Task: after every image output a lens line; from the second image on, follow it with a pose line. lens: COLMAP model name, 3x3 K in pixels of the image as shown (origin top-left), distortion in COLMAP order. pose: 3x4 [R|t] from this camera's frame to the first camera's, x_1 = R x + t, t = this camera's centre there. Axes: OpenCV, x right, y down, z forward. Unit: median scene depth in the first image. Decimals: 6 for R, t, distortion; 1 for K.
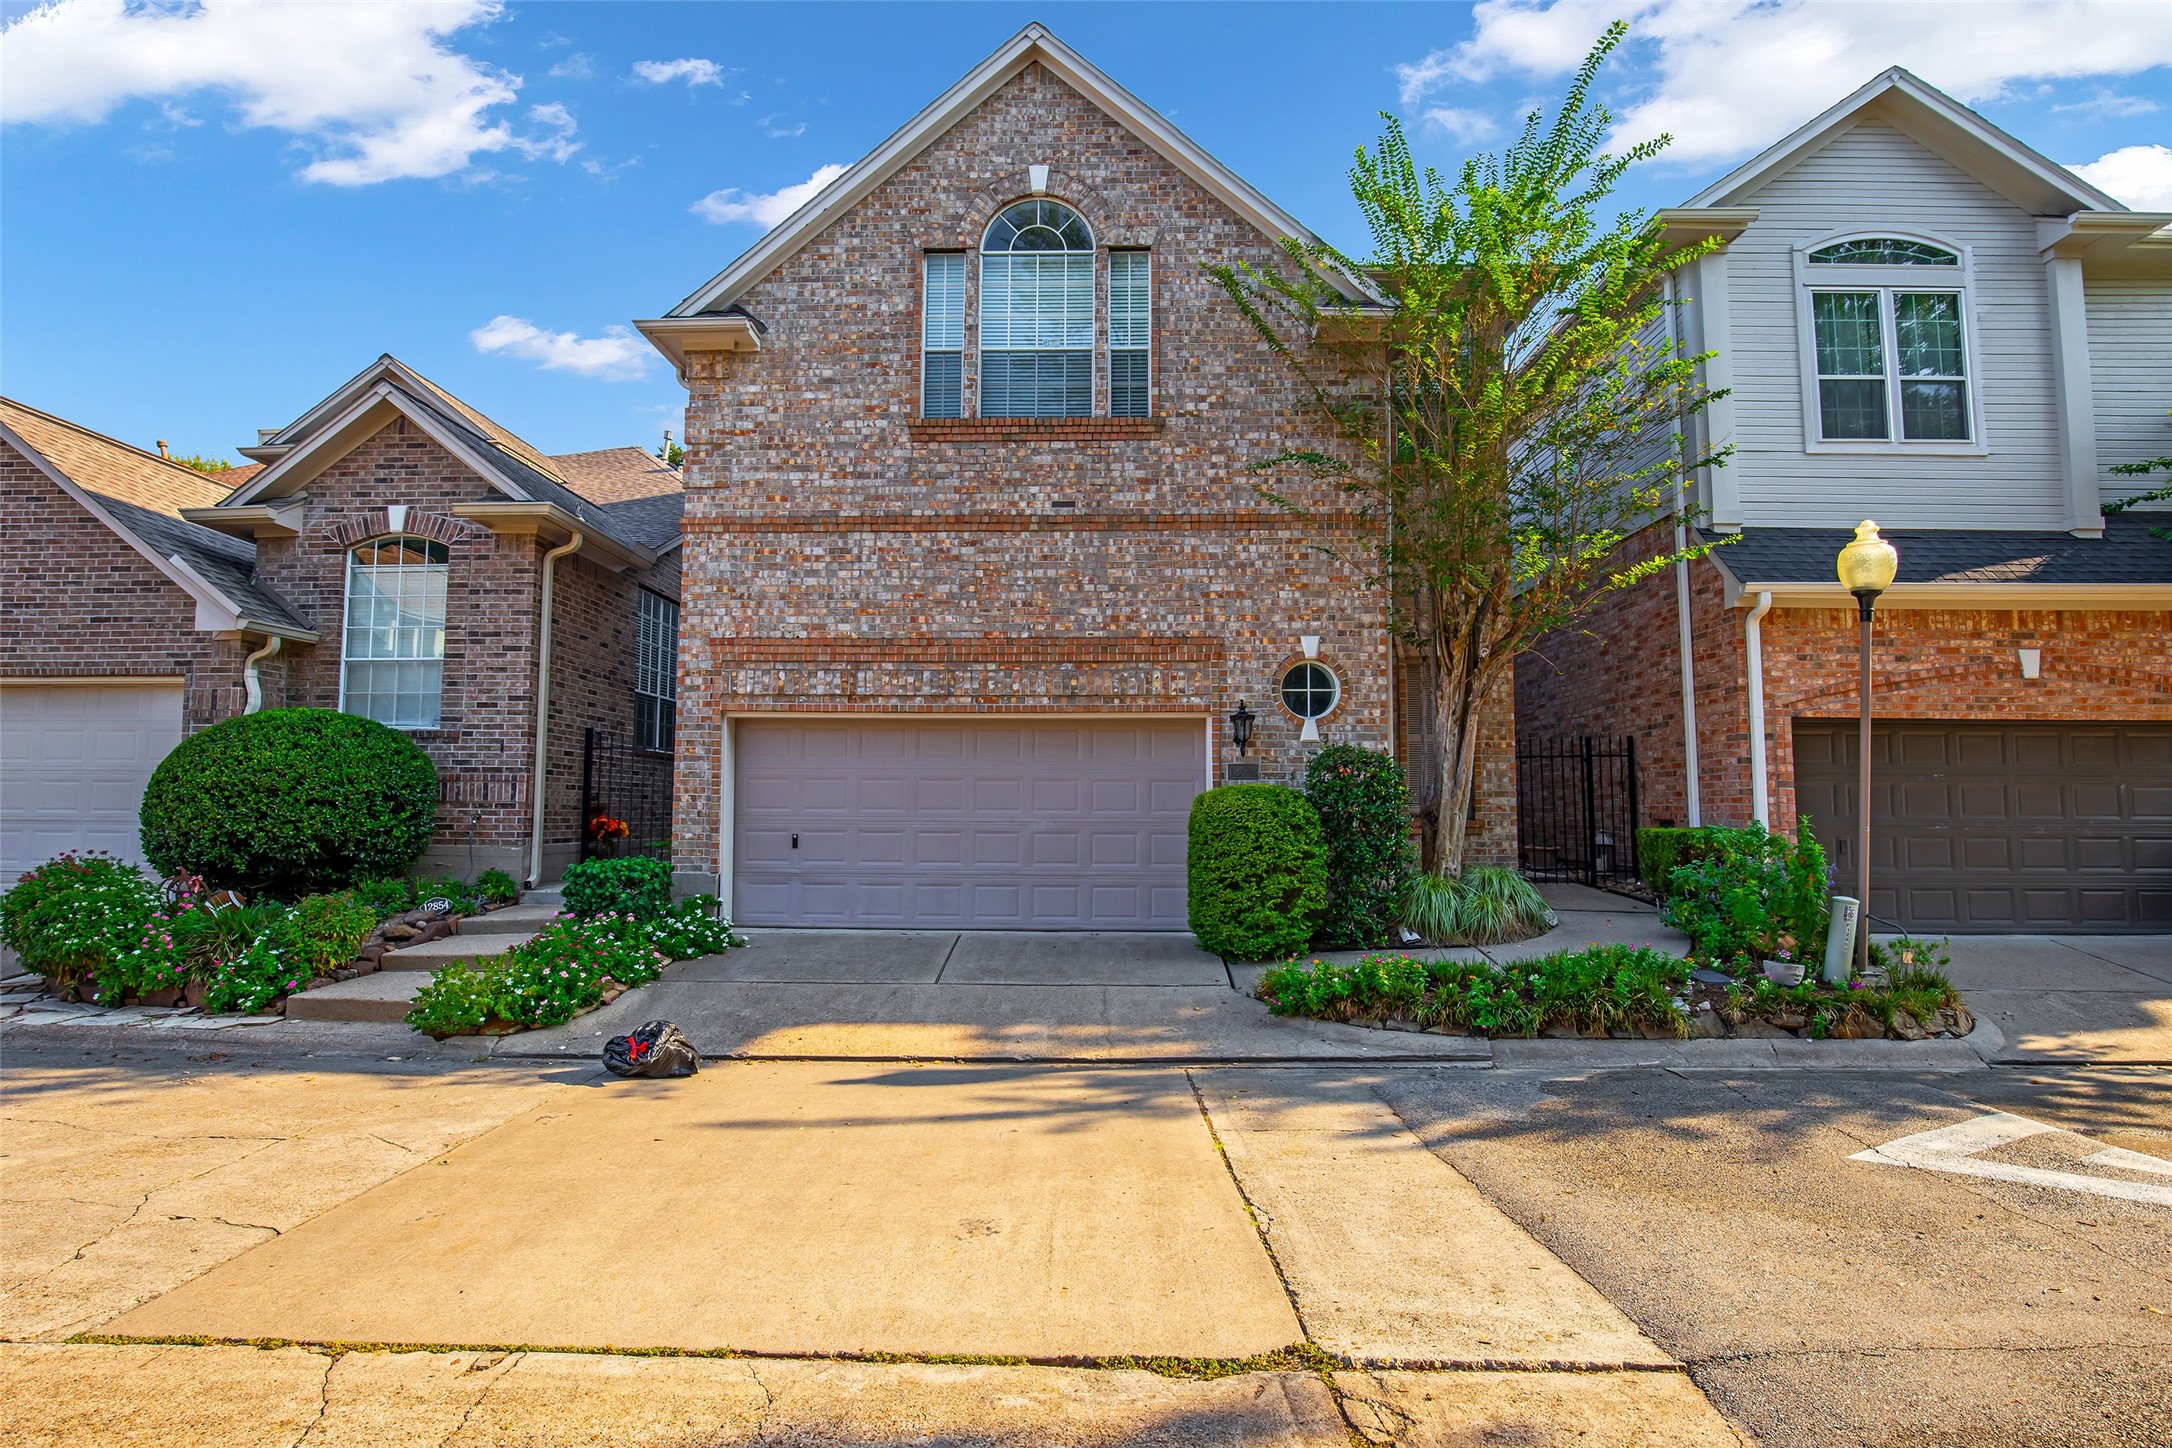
lens RADIAL K [[1046.5, 0, 1086.0], [0, 1046.5, 724.0], [0, 0, 1]] dist [-0.022110, 0.000527]
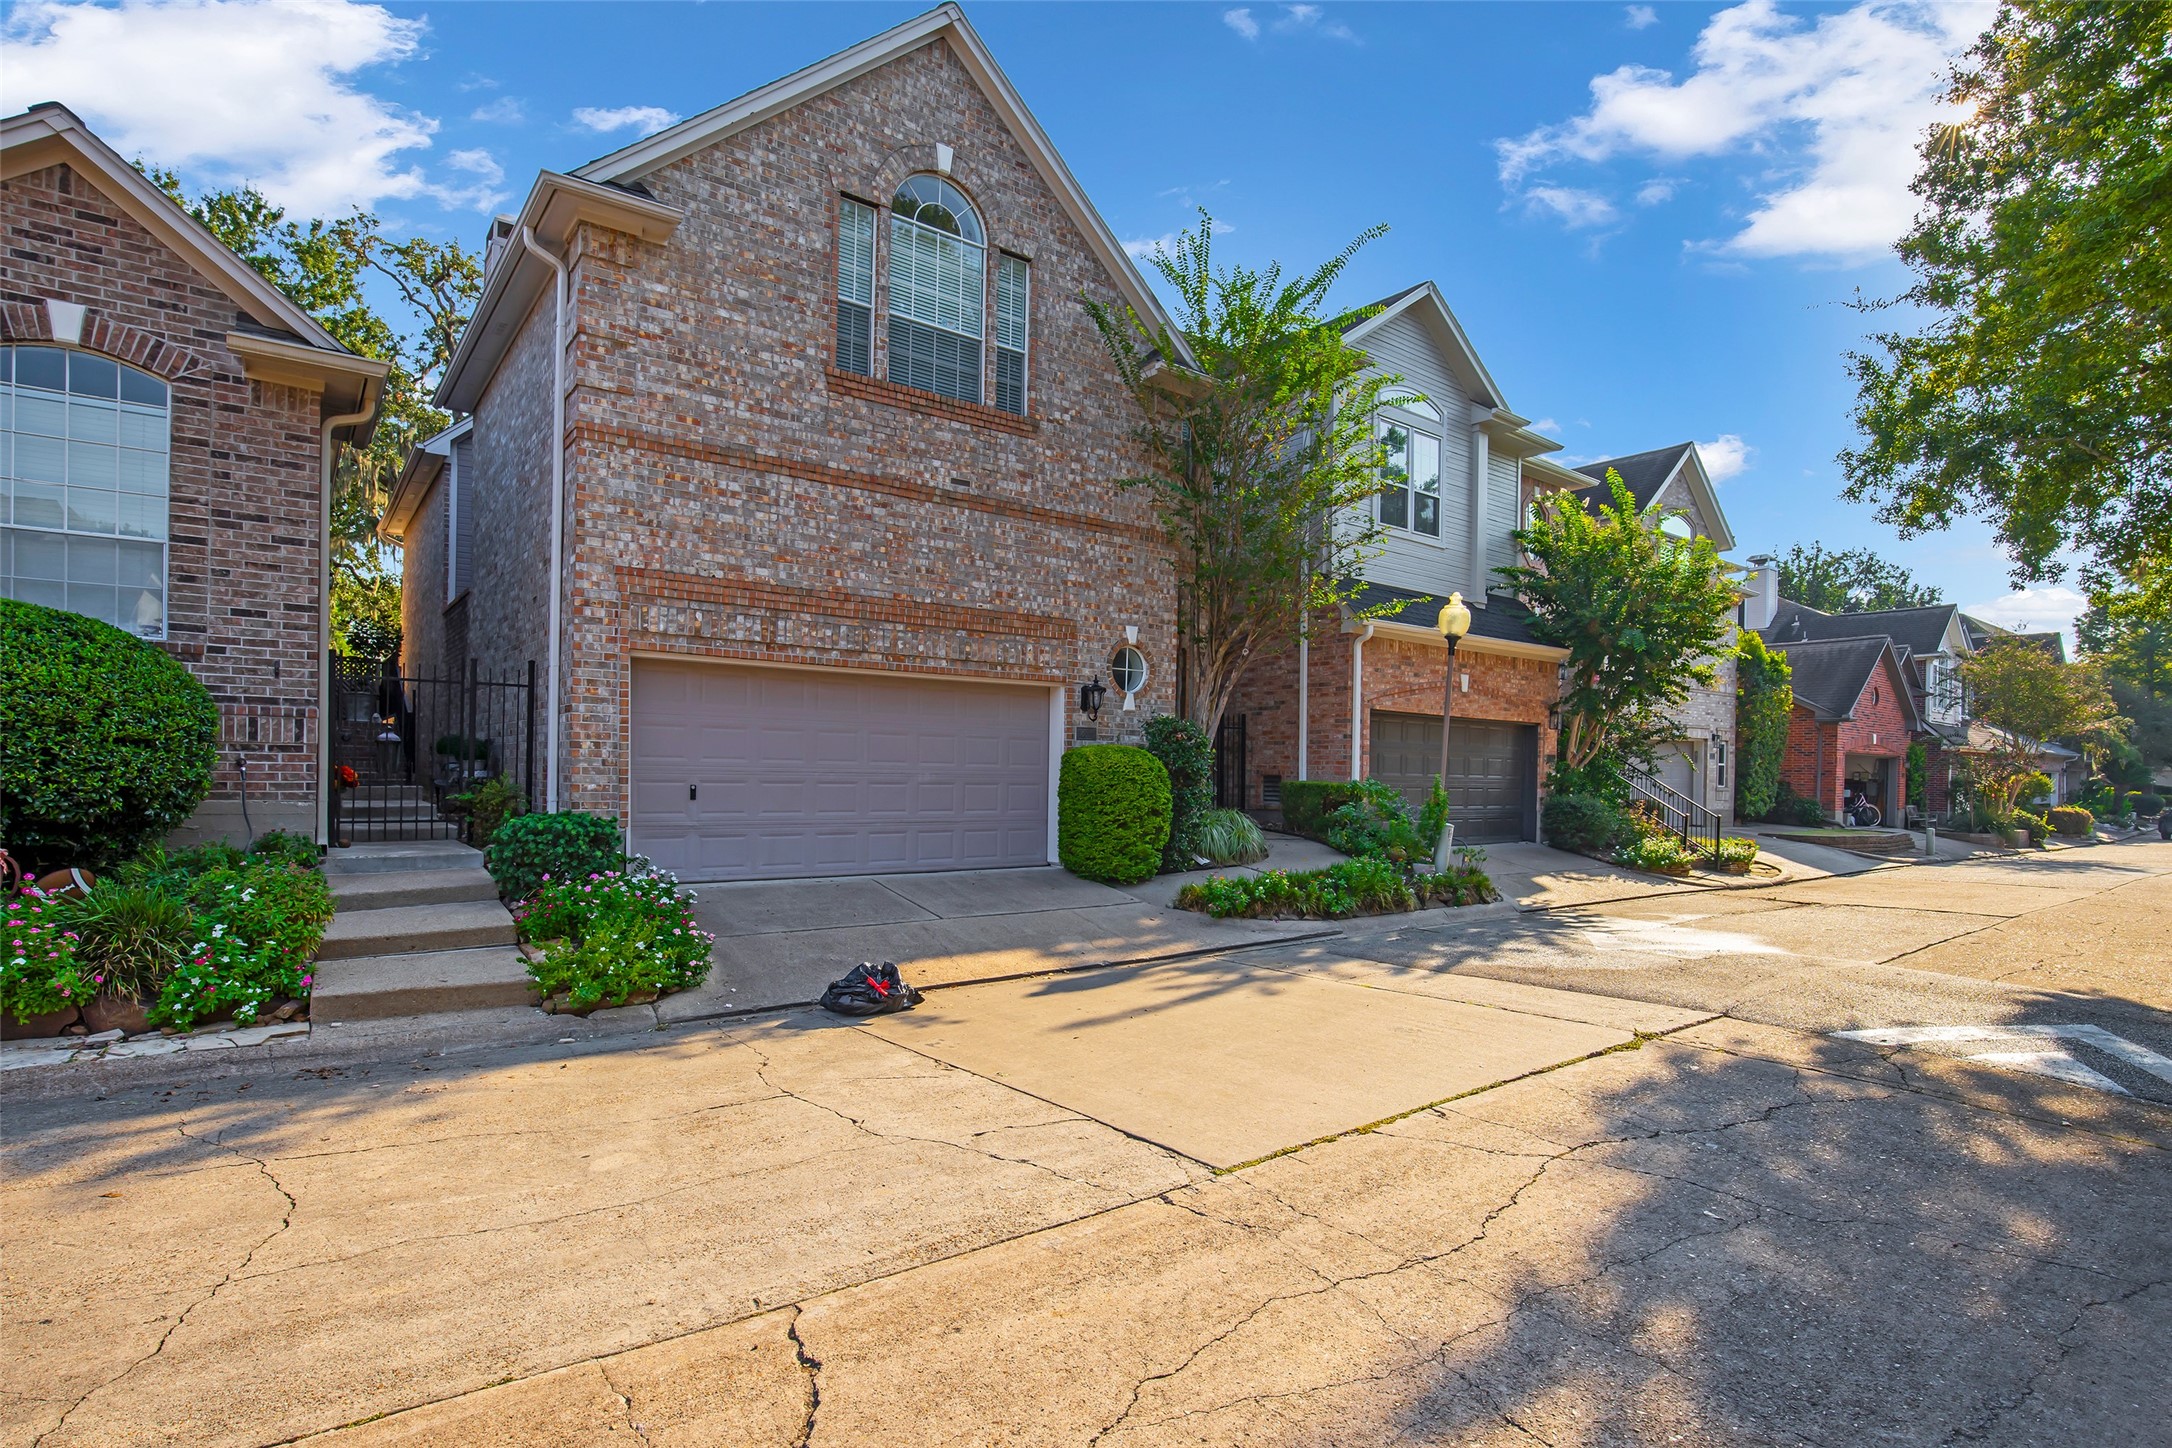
lens RADIAL K [[1073.9, 0, 1086.3], [0, 1073.9, 767.8], [0, 0, 1]] dist [-0.022996, 0.001673]
pose [[0.779832, 0.009829, 0.625912, -0.610834], [-0.066113, 0.995578, 0.066736, 0.001816], [-0.622488, -0.093424, 0.777033, 0.026823]]
